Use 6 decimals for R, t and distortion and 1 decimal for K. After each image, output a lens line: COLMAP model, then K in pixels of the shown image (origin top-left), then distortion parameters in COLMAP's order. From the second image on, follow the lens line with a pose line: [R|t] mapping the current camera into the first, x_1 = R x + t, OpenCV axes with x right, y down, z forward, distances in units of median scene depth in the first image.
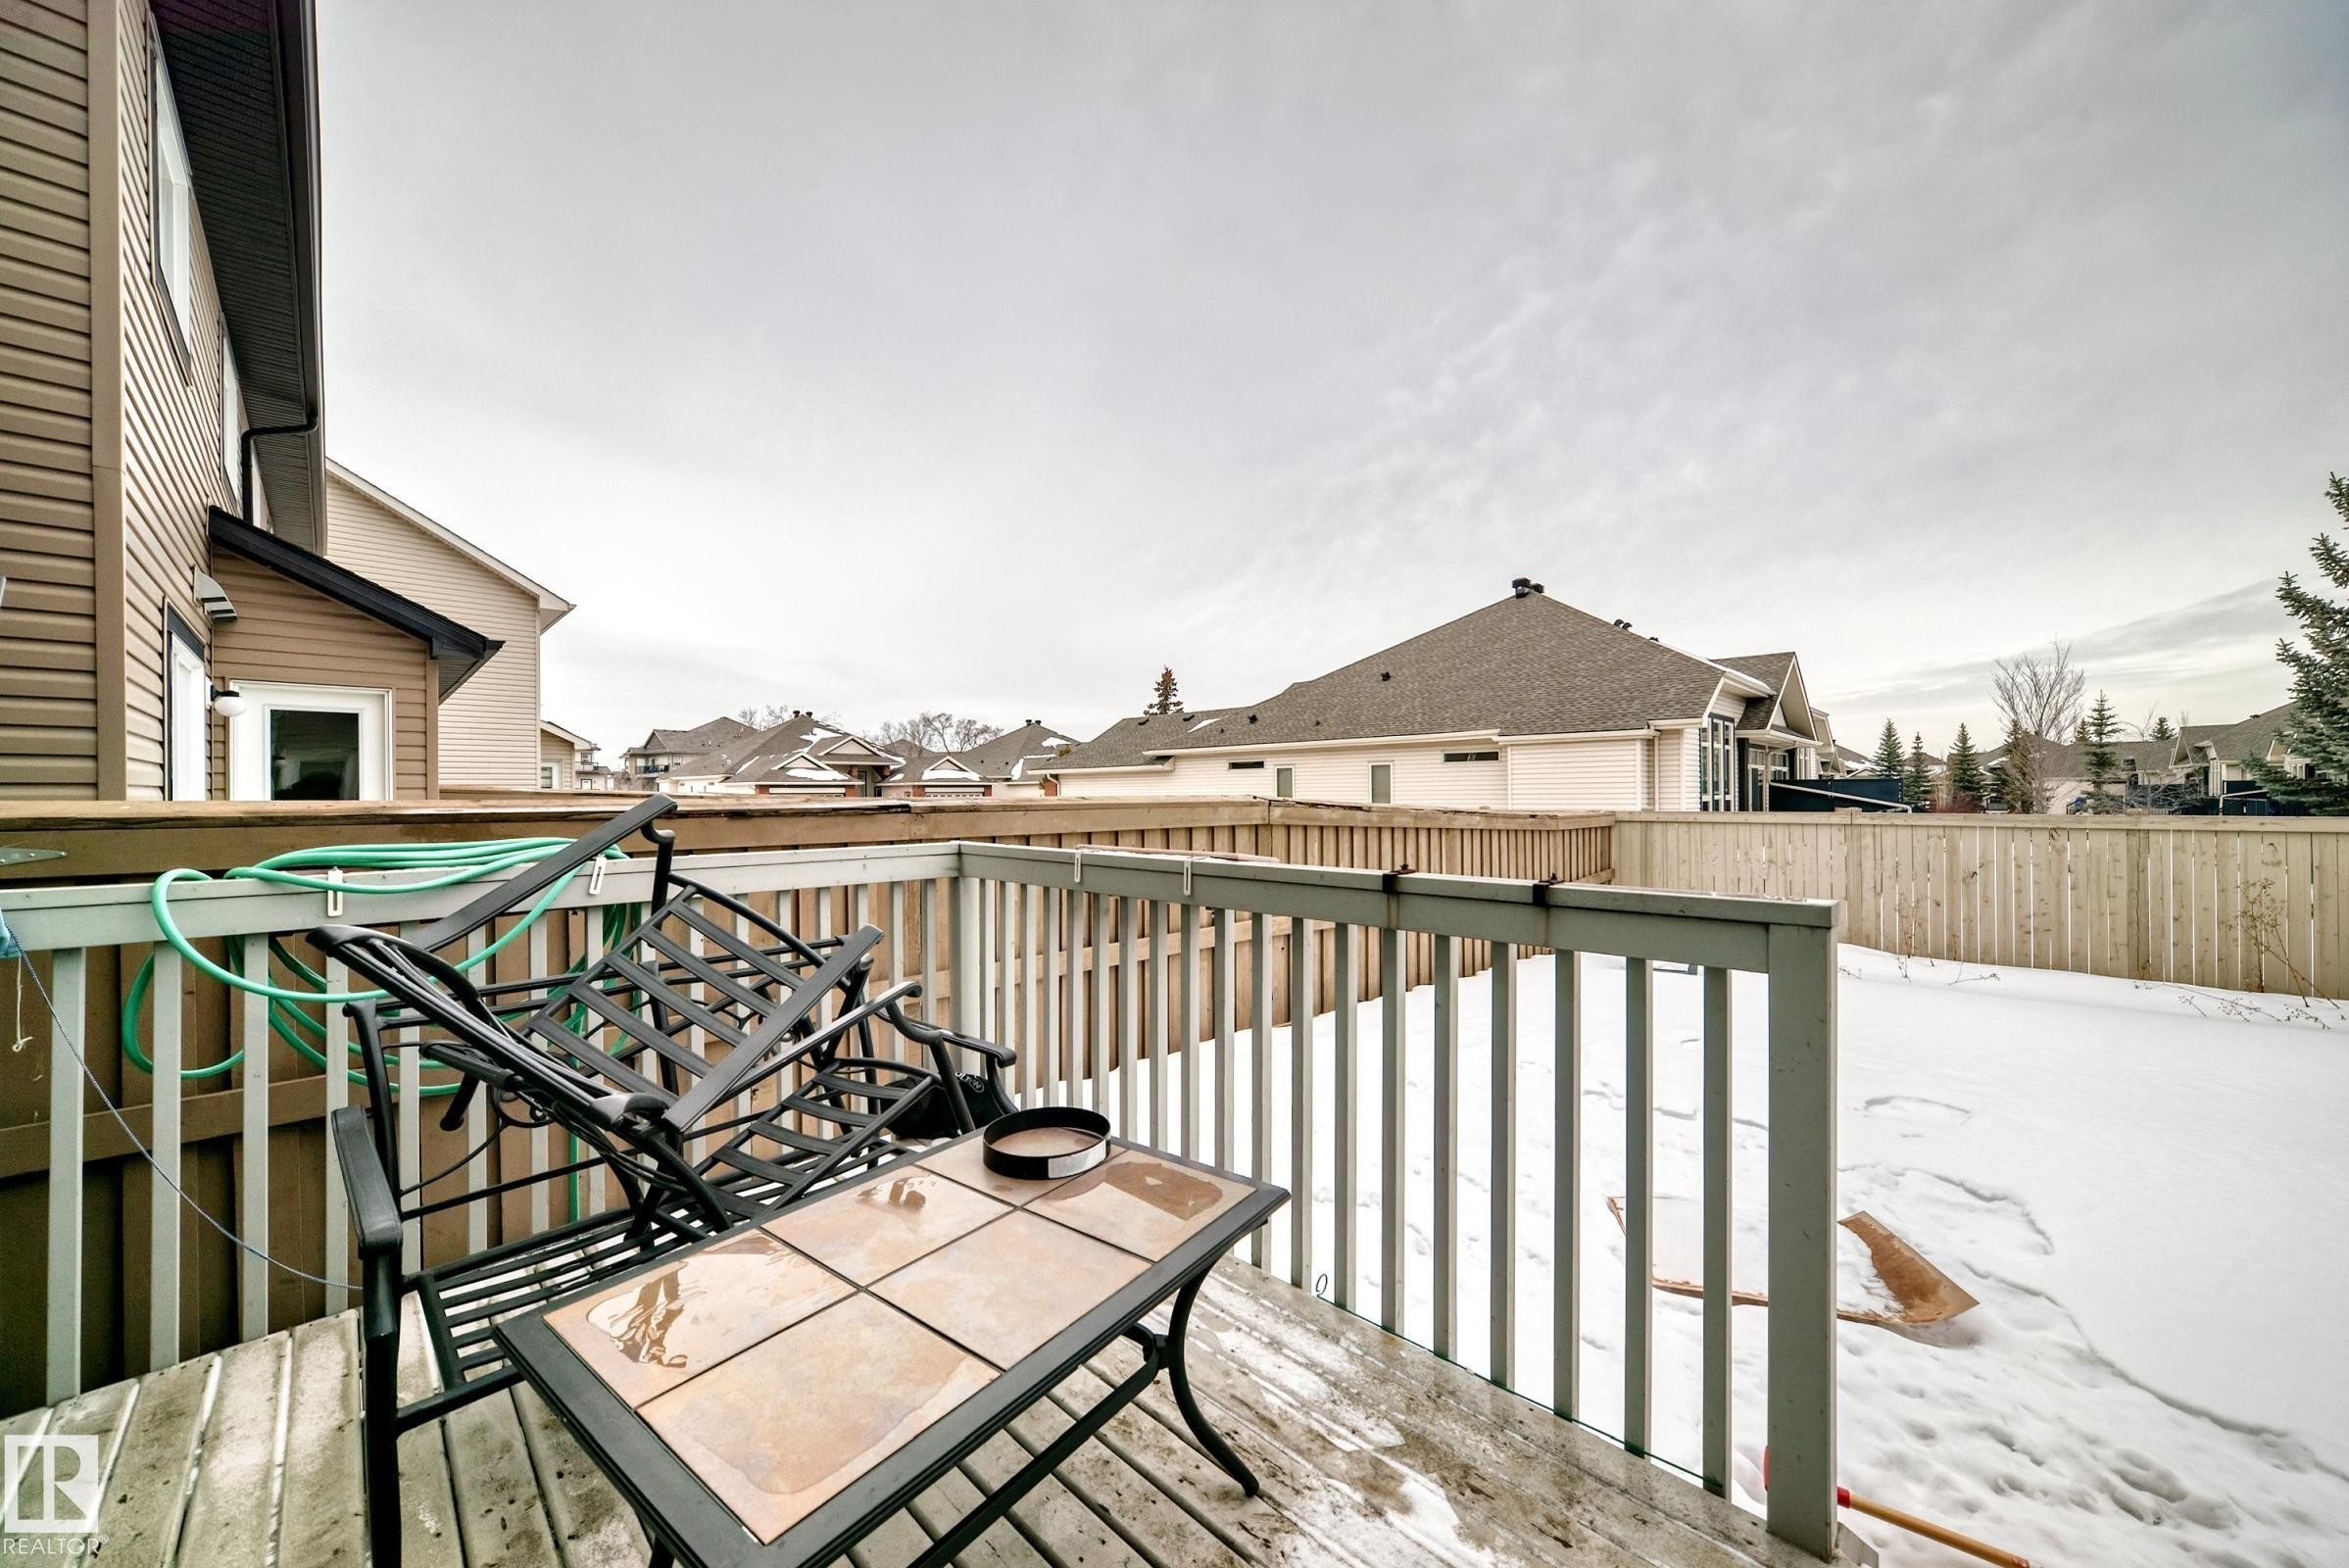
lens RADIAL K [[856.5, 0, 1166.5], [0, 856.5, 763.1], [0, 0, 1]] dist [-0.021042, 0.005075]
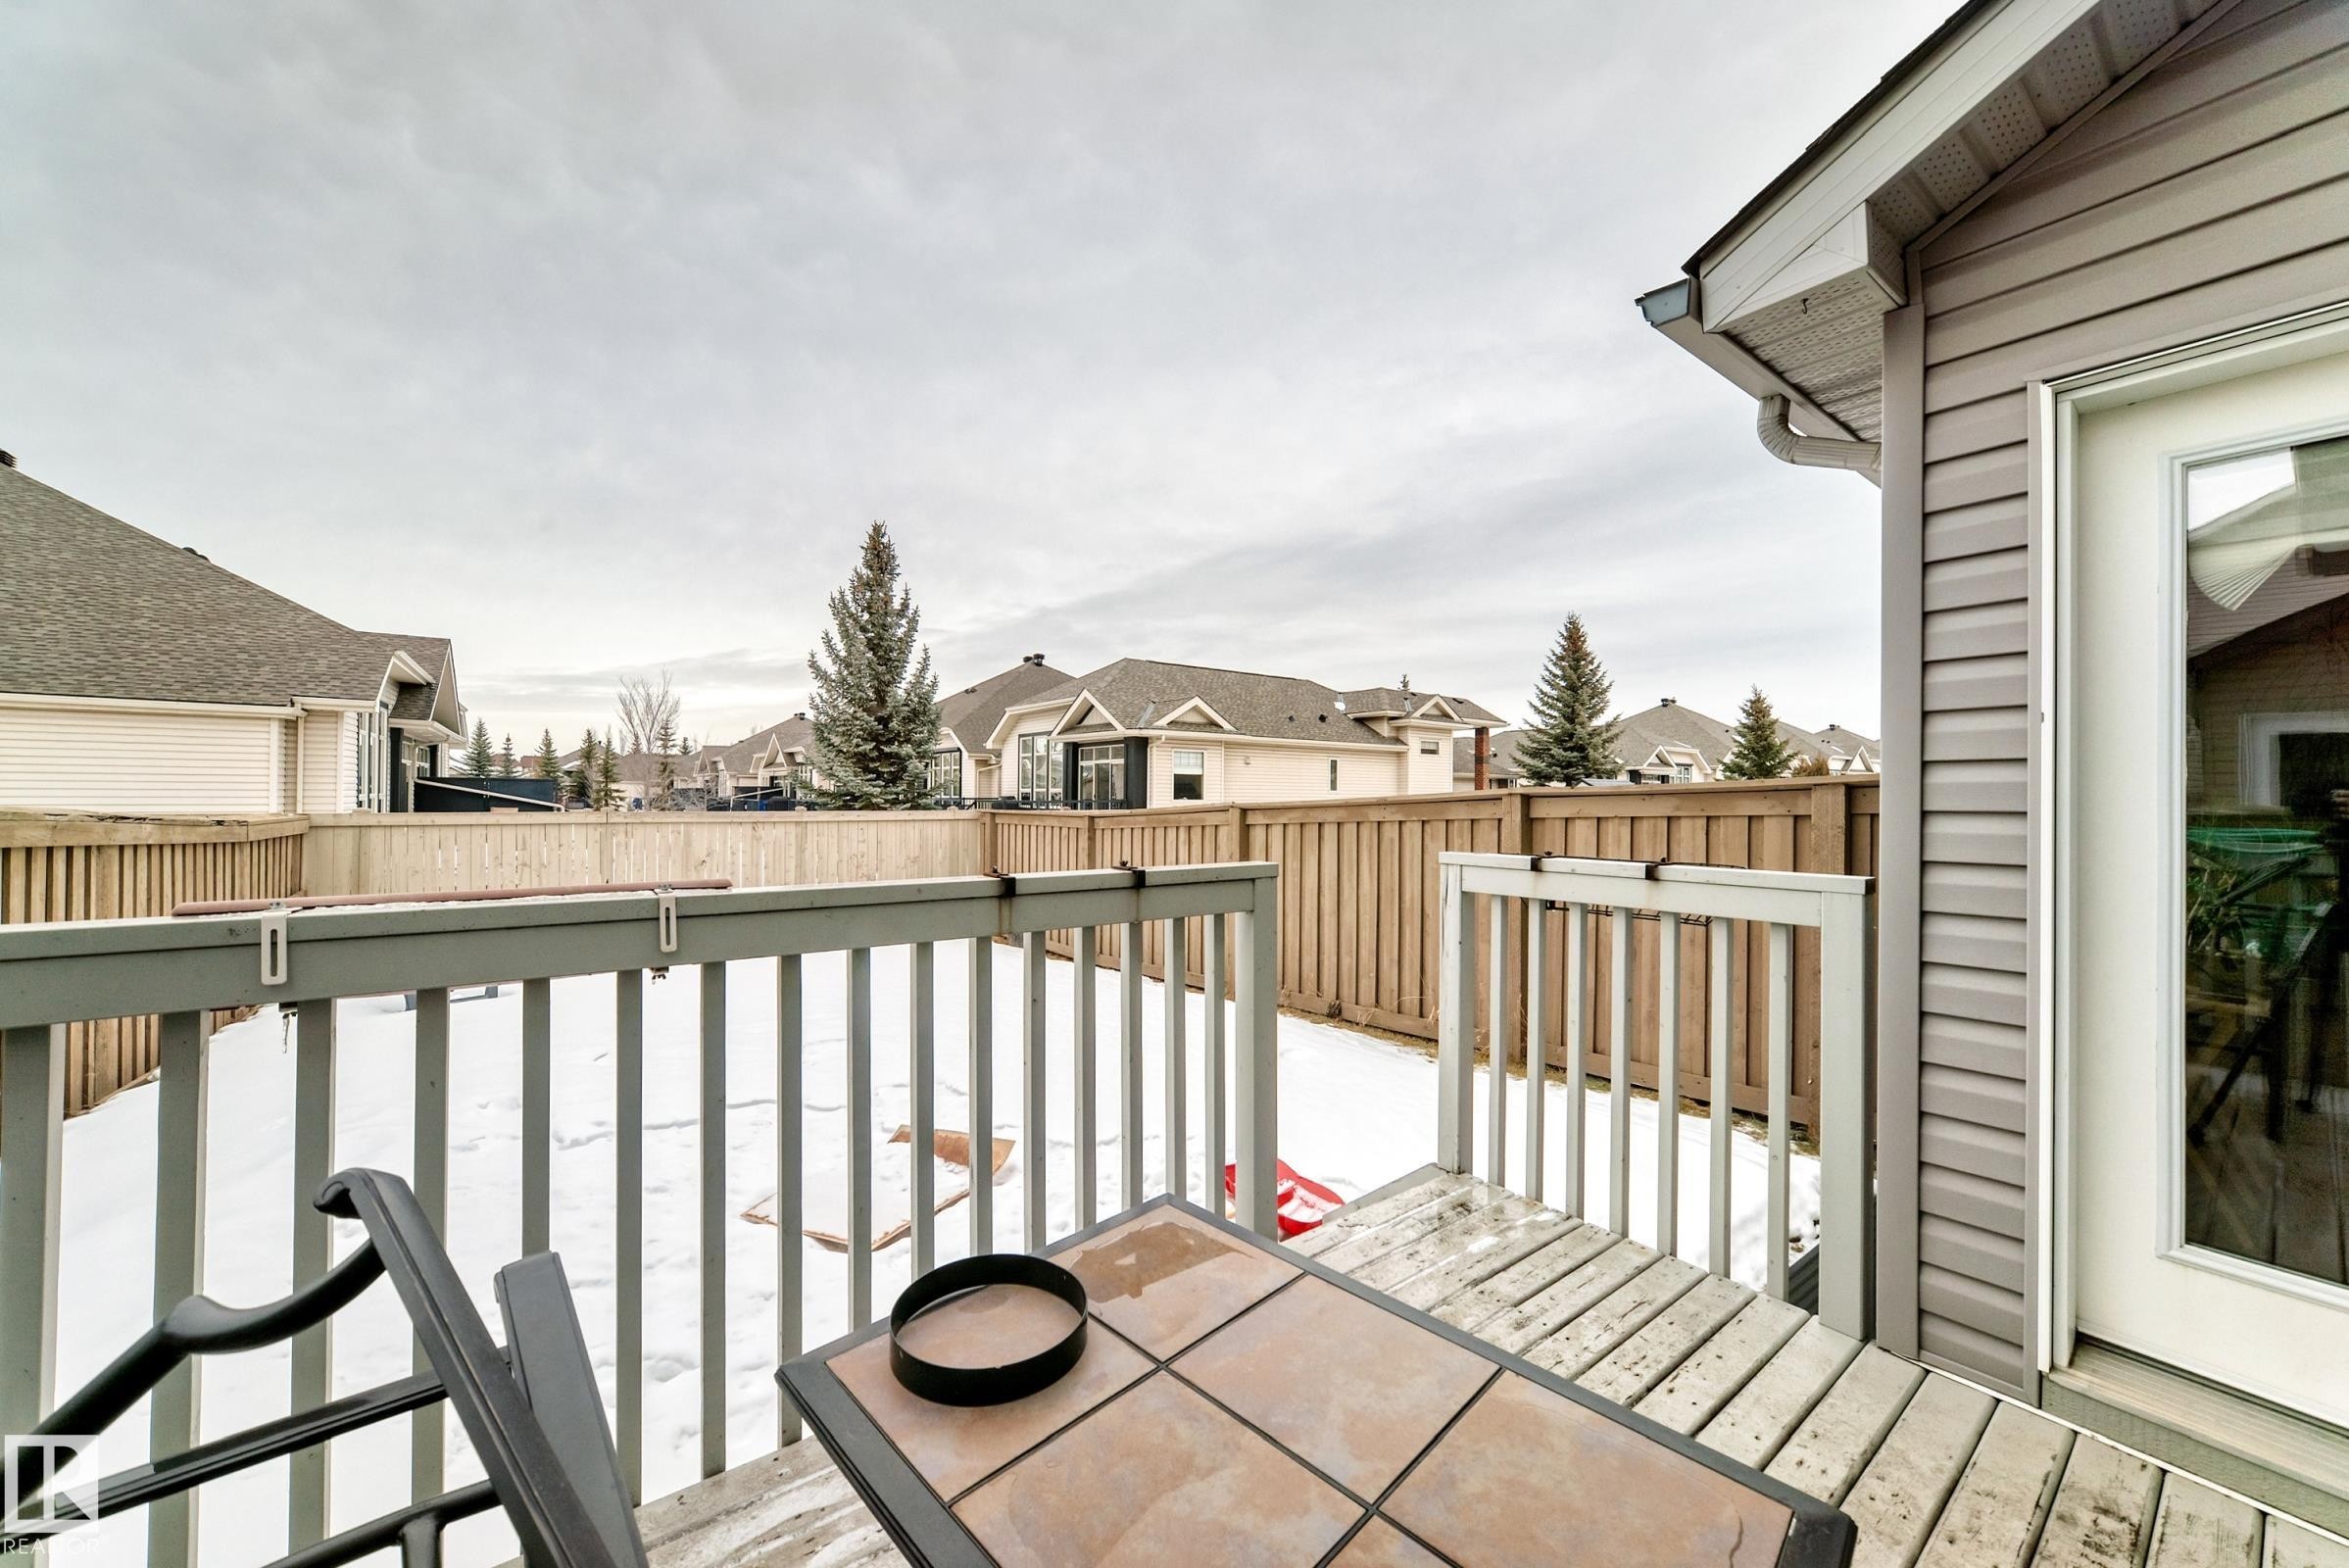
lens RADIAL K [[856.5, 0, 1194.7], [0, 856.5, 768.9], [0, 0, 1]] dist [-0.021042, 0.005075]
pose [[0.149531, 0.036452, 0.988085, -0.139183], [-0.043574, 0.998592, -0.030245, 0.005767], [-0.987796, -0.038533, 0.150908, 0.136907]]
